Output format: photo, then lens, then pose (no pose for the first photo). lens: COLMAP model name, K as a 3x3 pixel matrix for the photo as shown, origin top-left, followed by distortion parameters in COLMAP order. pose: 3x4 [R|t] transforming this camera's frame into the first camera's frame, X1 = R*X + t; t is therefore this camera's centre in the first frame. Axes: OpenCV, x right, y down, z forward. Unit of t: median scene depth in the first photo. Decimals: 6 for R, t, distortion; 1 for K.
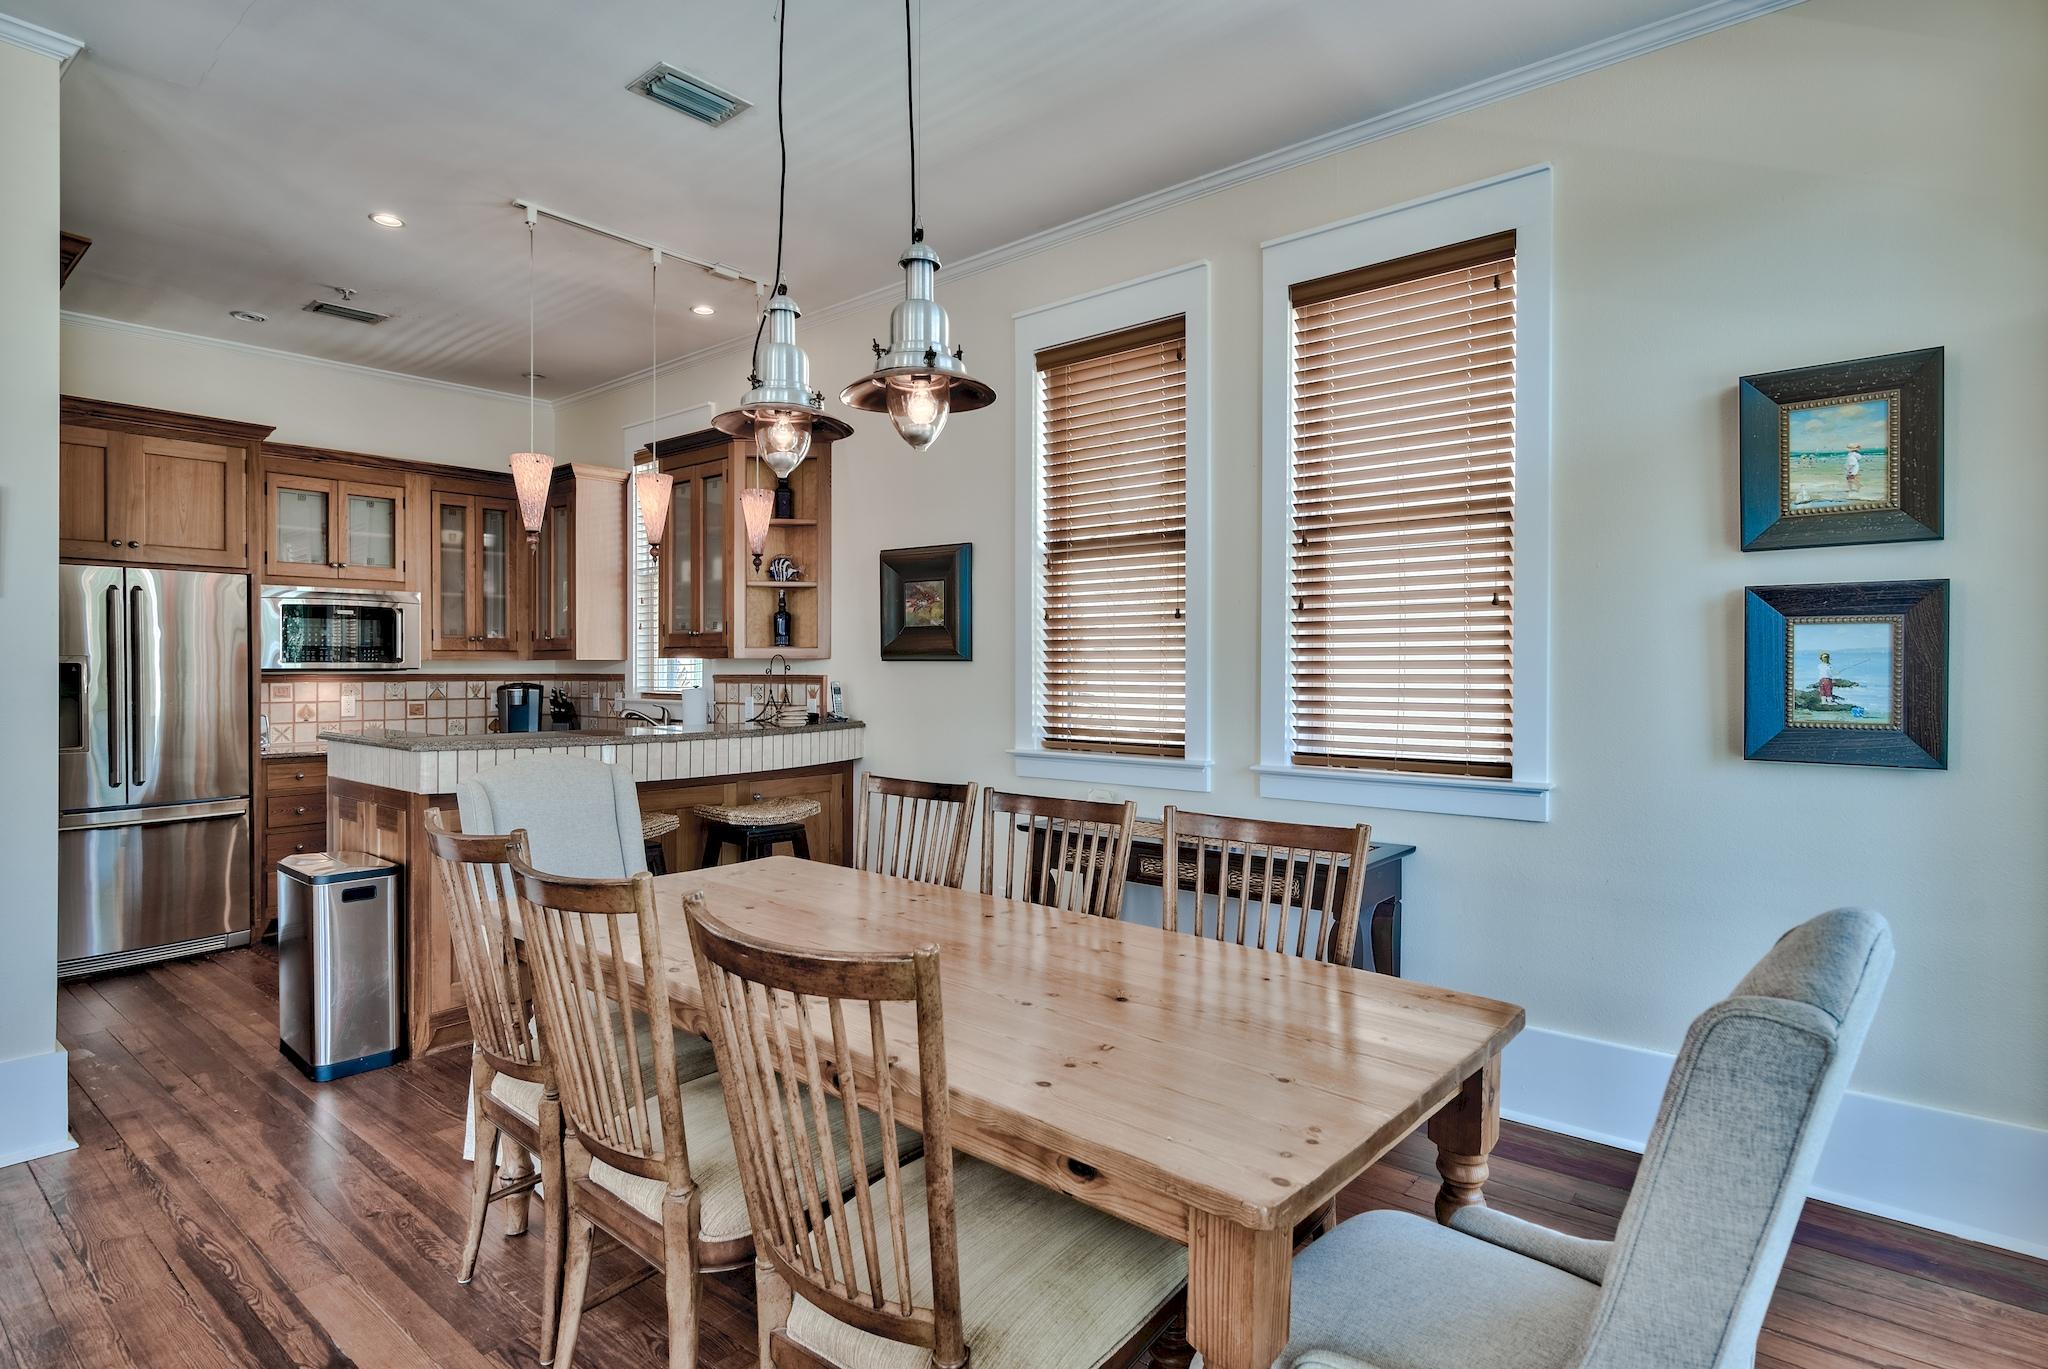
lens RADIAL K [[1061.4, 0, 1012.8], [0, 1061.4, 680.8], [0, 0, 1]] dist [-0.001659, 0.000604]
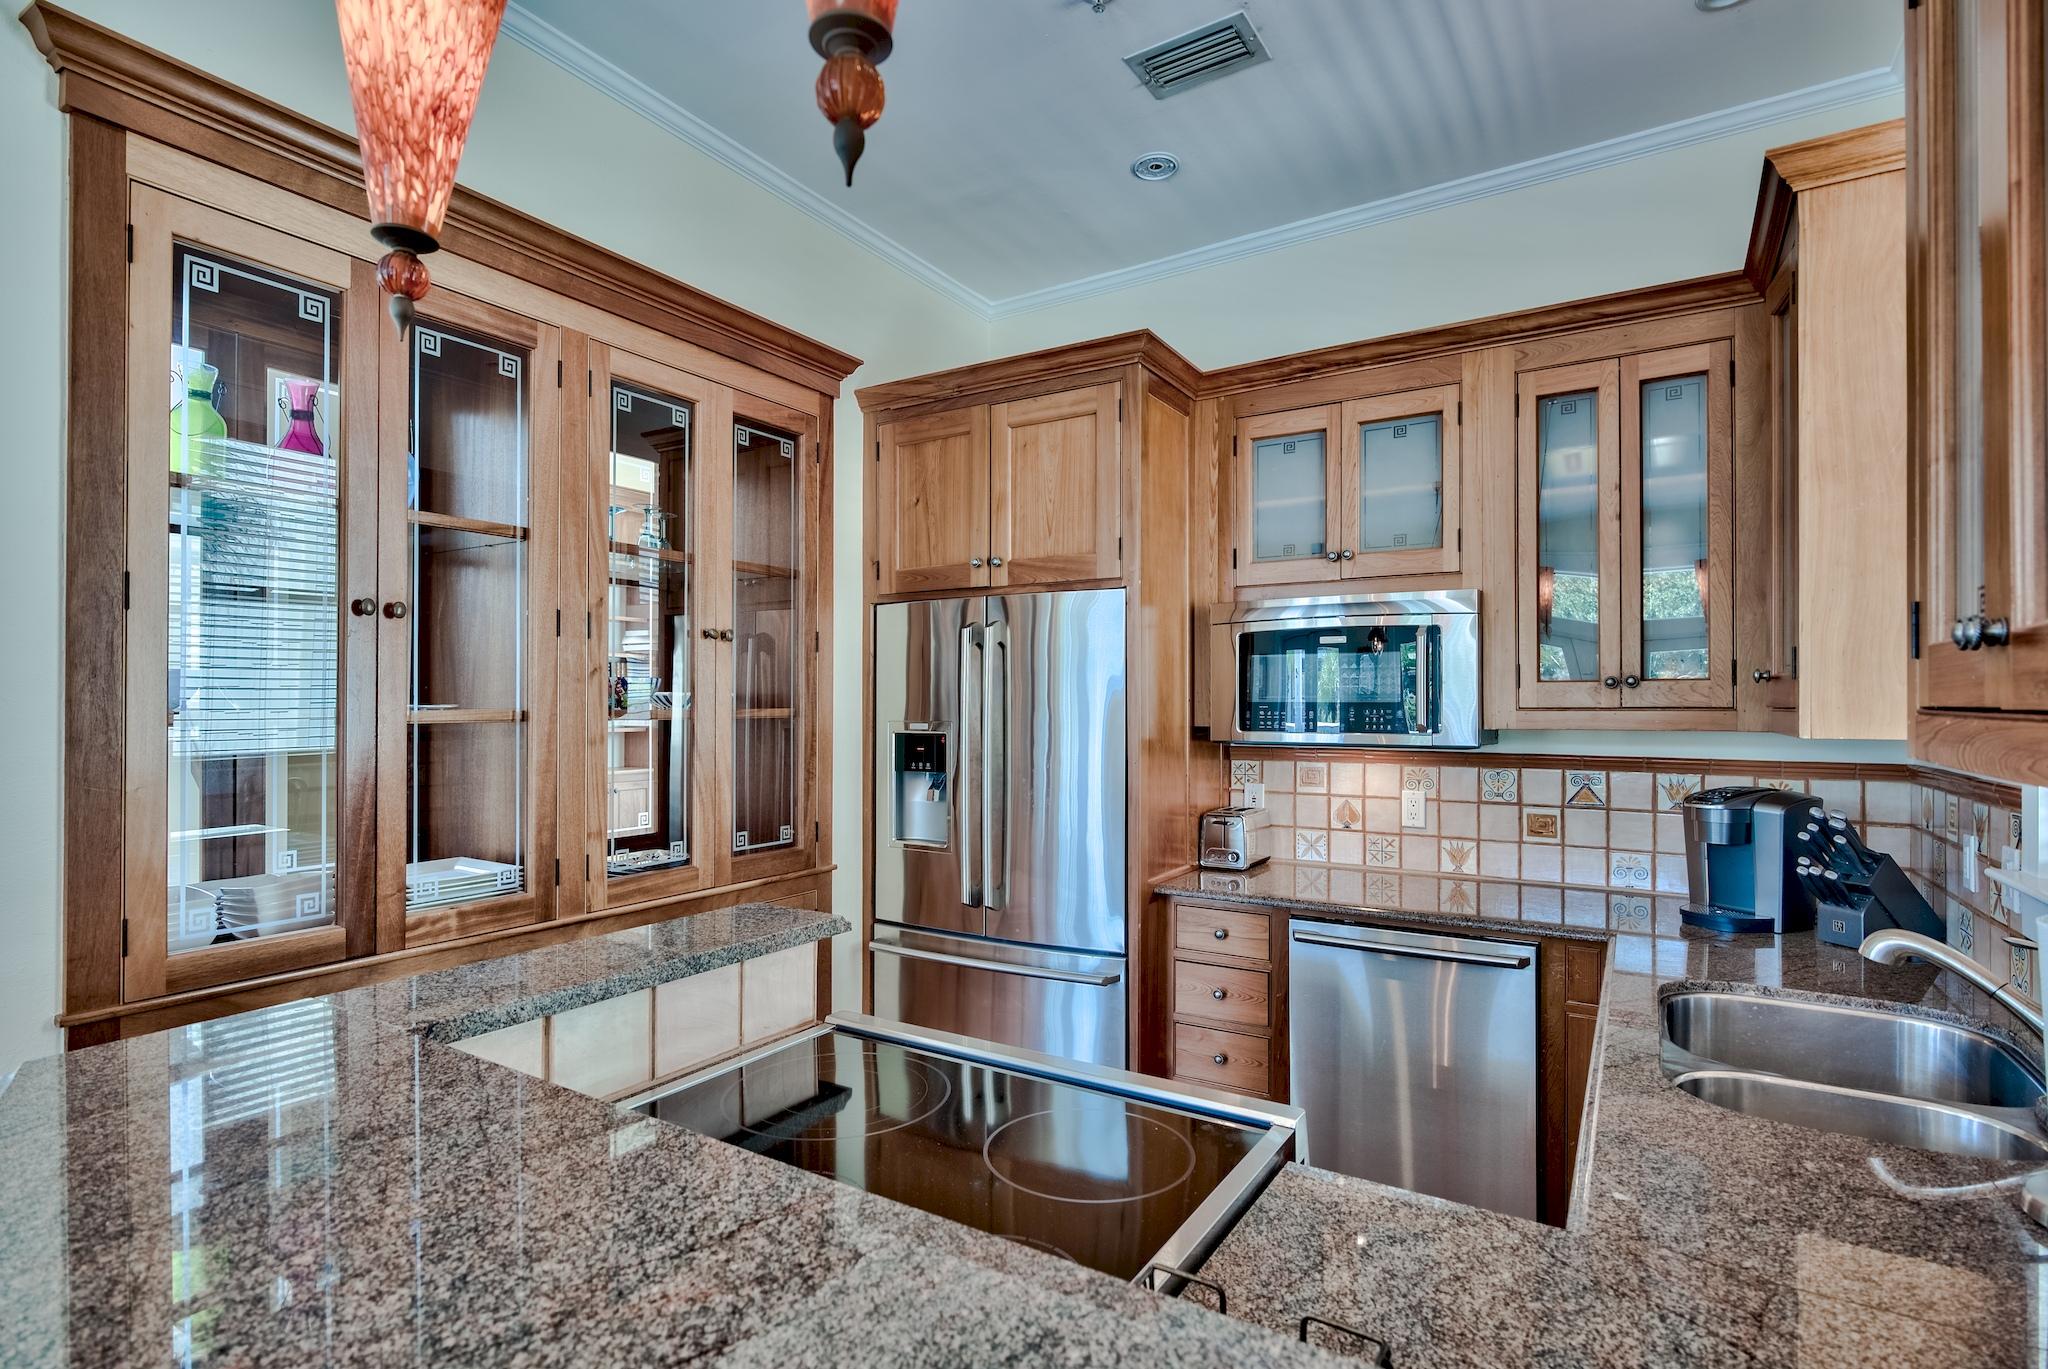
lens RADIAL K [[1001.7, 0, 1006.7], [0, 1001.7, 695.5], [0, 0, 1]] dist [-0.005600, 0.000506]
pose [[0.136873, -0.010269, -0.990535, -0.152967], [-0.015232, 0.999806, -0.012470, -0.028436], [0.990471, 0.016795, 0.136690, 0.805643]]
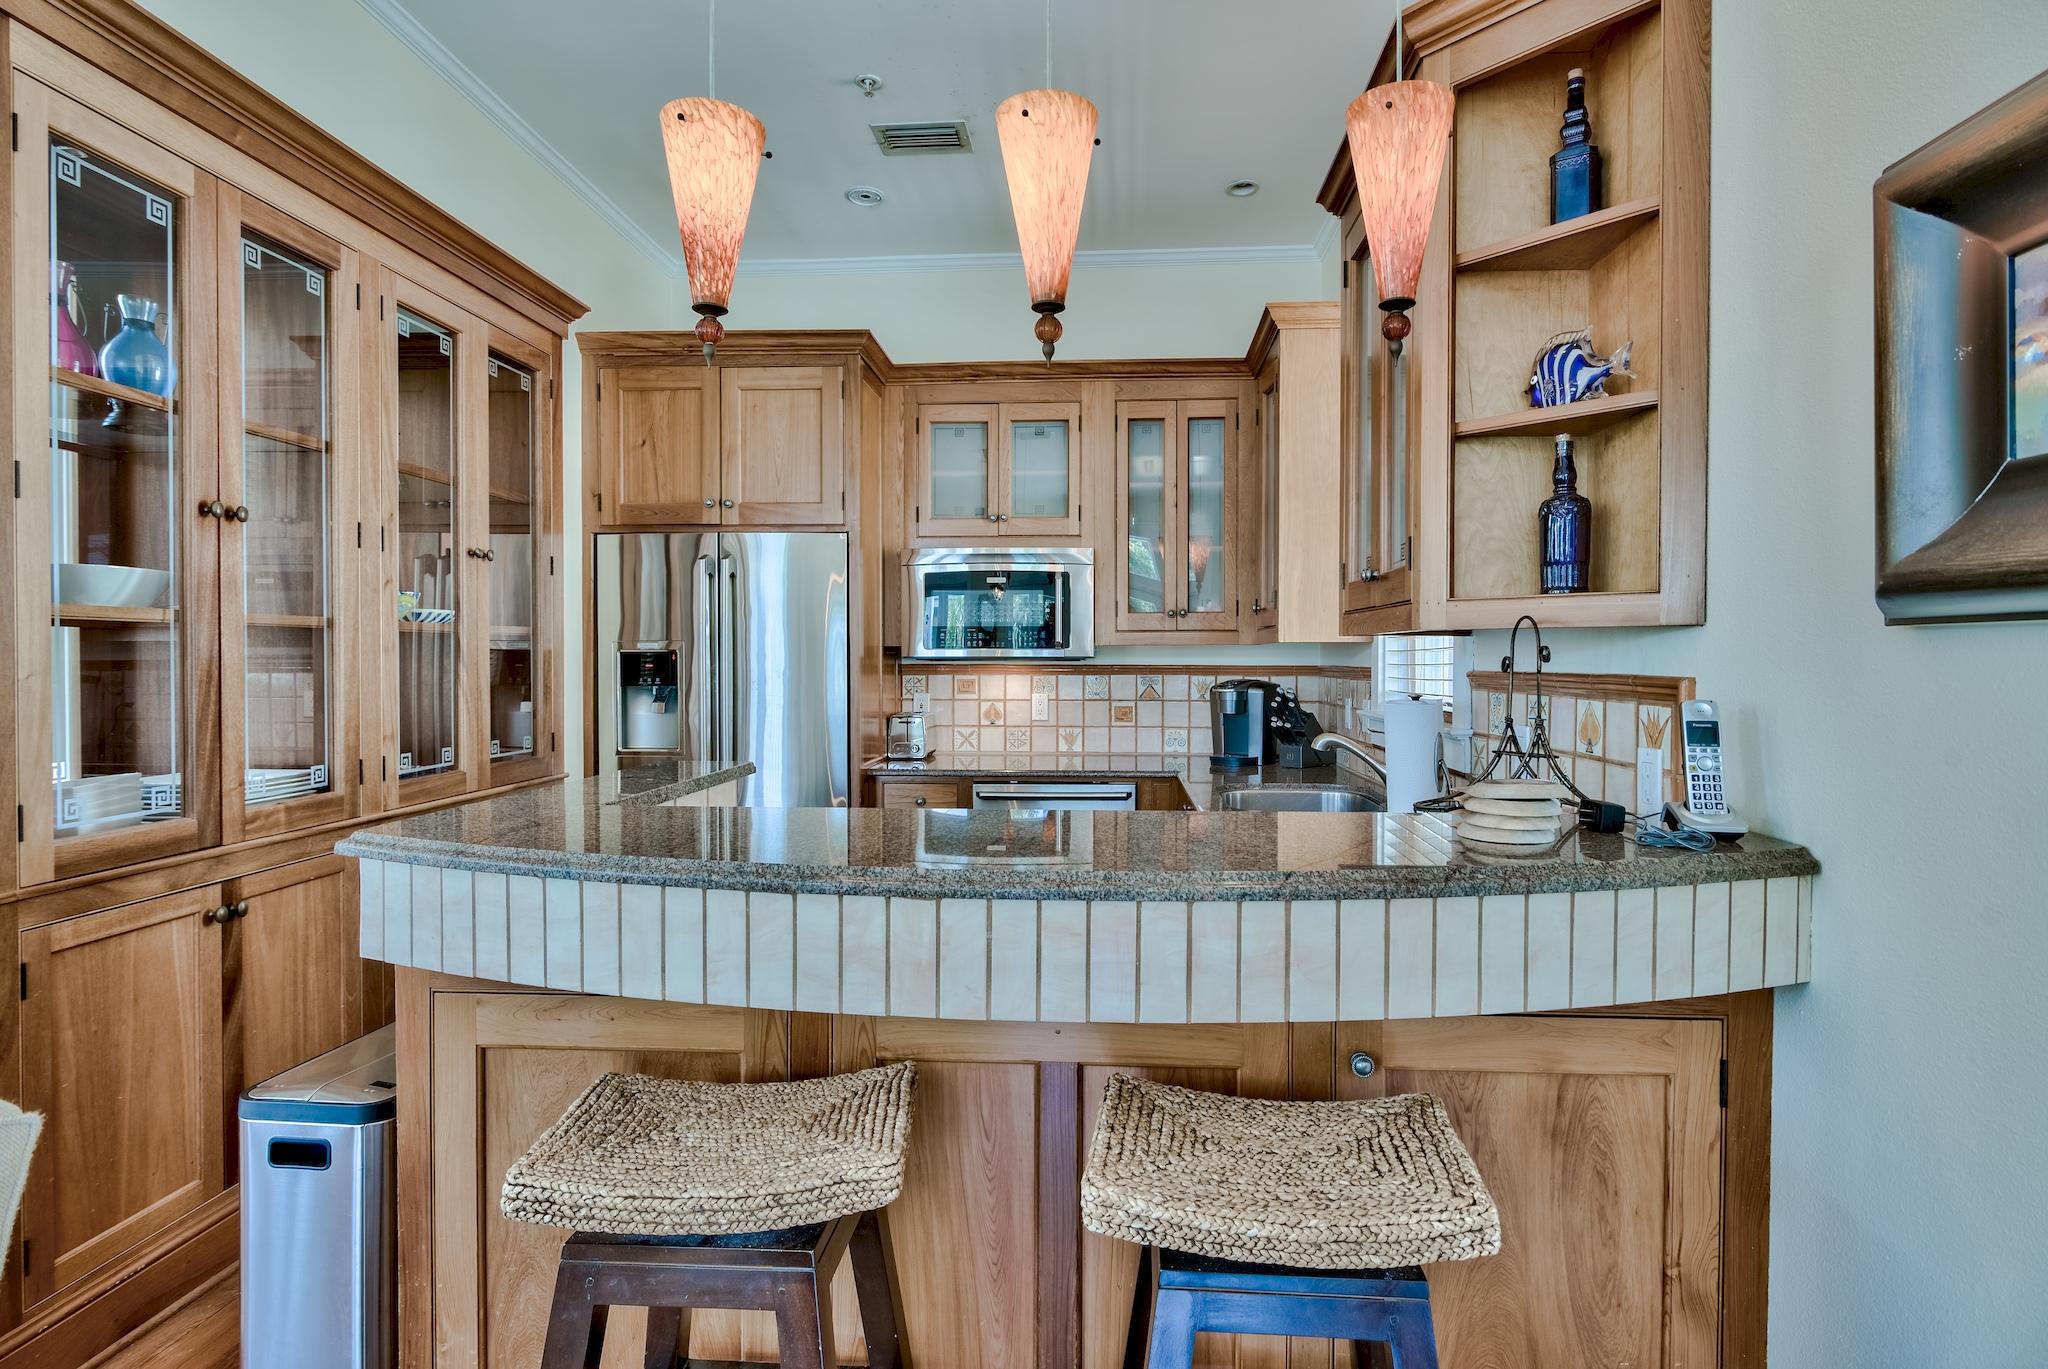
lens RADIAL K [[1001.7, 0, 1070.6], [0, 1001.7, 661.0], [0, 0, 1]] dist [-0.005600, 0.000506]
pose [[0.610660, 0.003678, -0.791884, -0.051859], [-0.010771, 0.999935, -0.003662, -0.006999], [0.791820, 0.010765, 0.610660, 0.651801]]
